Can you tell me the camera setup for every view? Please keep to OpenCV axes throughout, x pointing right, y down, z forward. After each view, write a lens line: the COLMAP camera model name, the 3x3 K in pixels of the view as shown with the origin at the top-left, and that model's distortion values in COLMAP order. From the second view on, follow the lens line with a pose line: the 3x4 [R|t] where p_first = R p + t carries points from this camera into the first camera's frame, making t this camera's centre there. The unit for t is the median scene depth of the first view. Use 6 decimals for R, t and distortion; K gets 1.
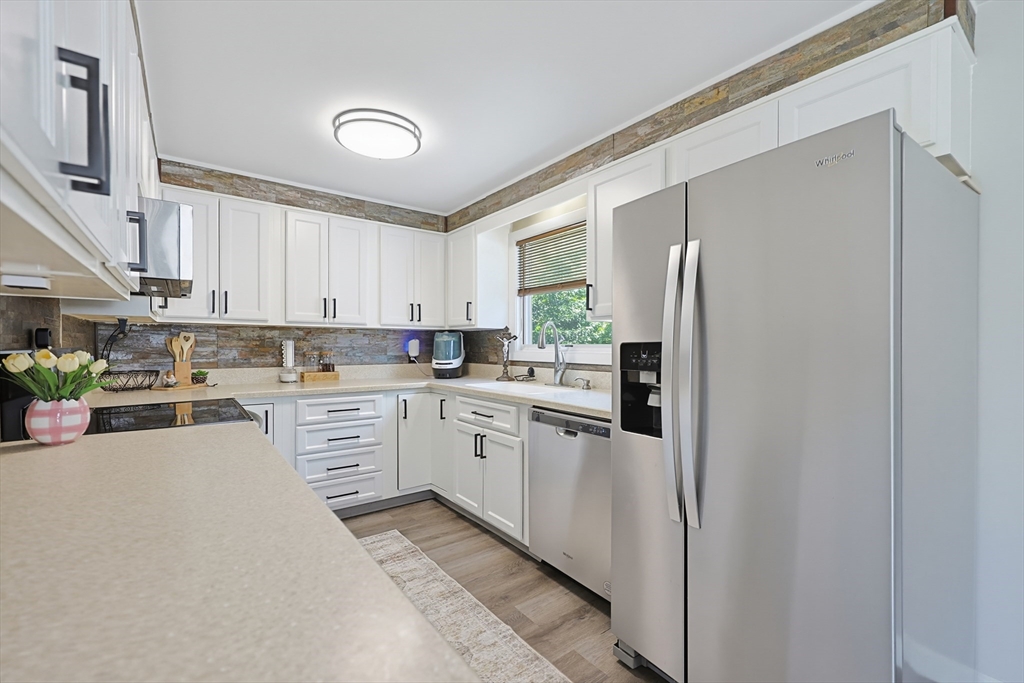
lens RADIAL K [[445.3, 0, 509.4], [0, 445.3, 347.8], [0, 0, 1]] dist [0.000304, 0.000069]
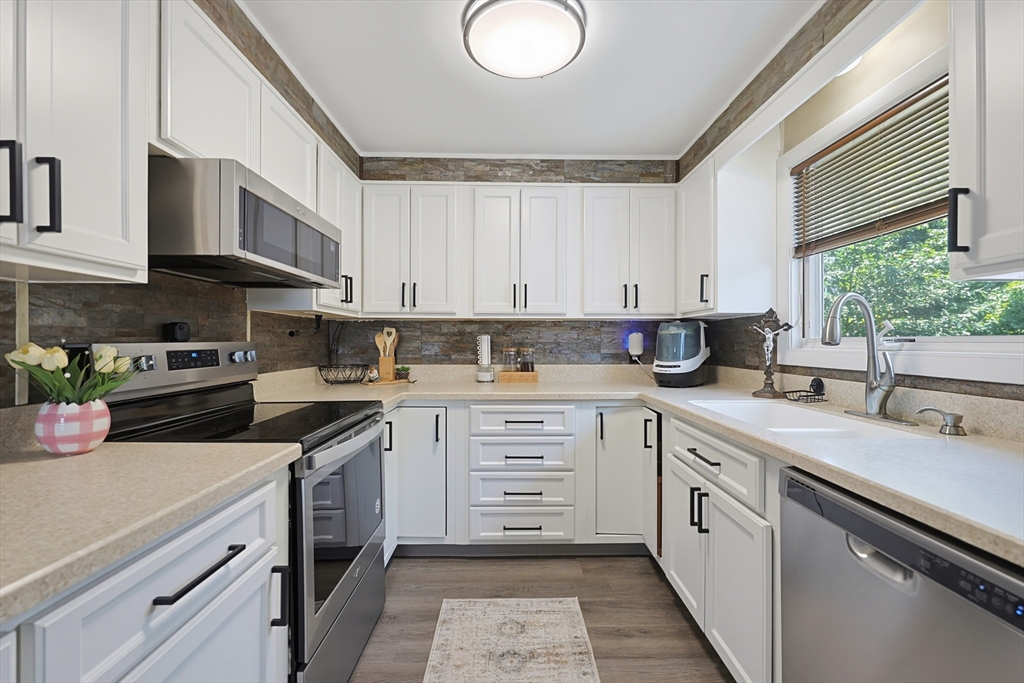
lens RADIAL K [[437.6, 0, 508.7], [0, 437.6, 342.6], [0, 0, 1]] dist [0.000602, 0.000059]
pose [[0.808253, 0.000029, -0.588836, 0.063474], [-0.002496, 0.999991, -0.003376, 0.001403], [0.588831, 0.004198, 0.808246, 0.333595]]
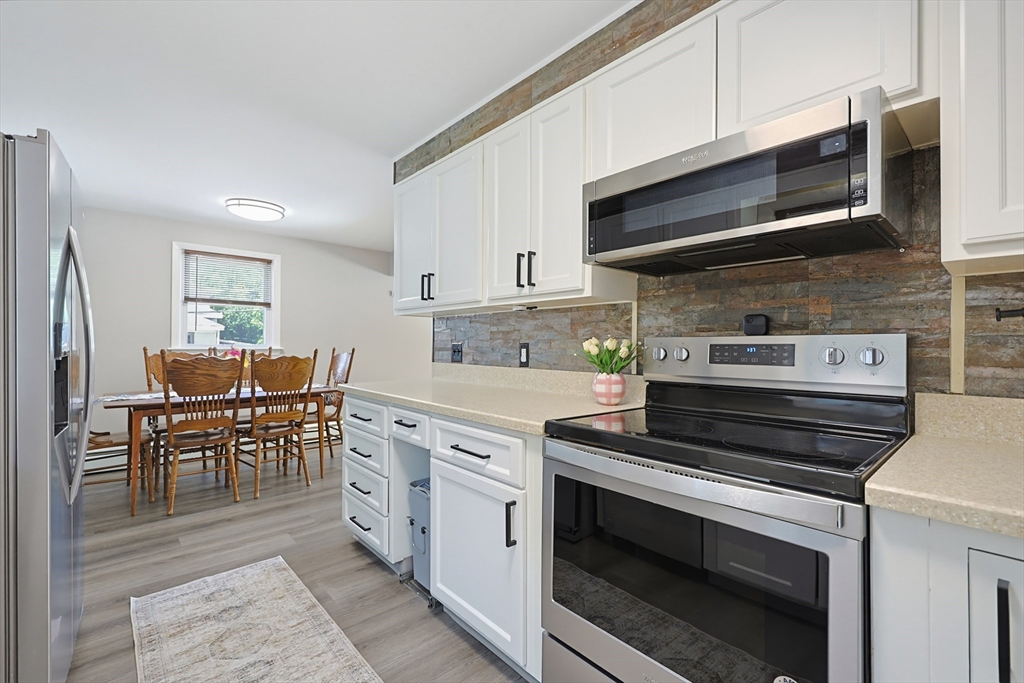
lens RADIAL K [[442.8, 0, 507.4], [0, 442.8, 340.4], [0, 0, 1]] dist [0.002309, 0.000417]
pose [[-0.995464, -0.008020, -0.094802, -0.231242], [-0.007601, 0.999960, -0.004784, 0.009256], [0.094837, -0.004042, -0.995485, 0.963168]]
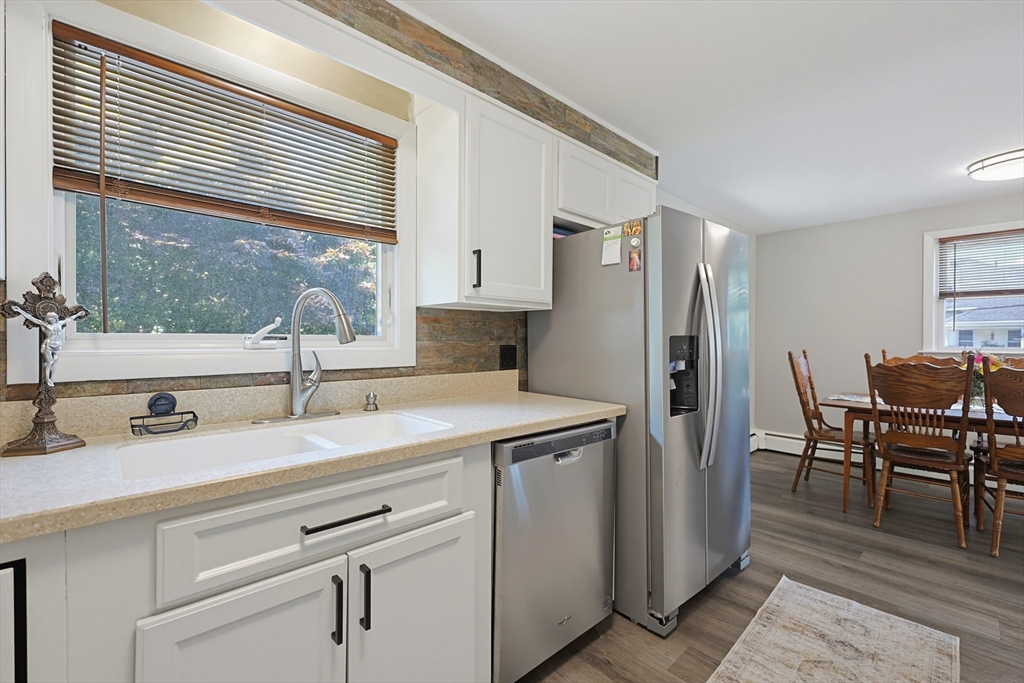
lens RADIAL K [[436.2, 0, 513.7], [0, 436.2, 342.3], [0, 0, 1]] dist [0.000489, 0.000252]
pose [[-0.126484, -0.007699, 0.991939, -0.392819], [0.003139, 0.999962, 0.008161, -0.002686], [-0.991964, 0.004146, -0.126455, 0.796293]]
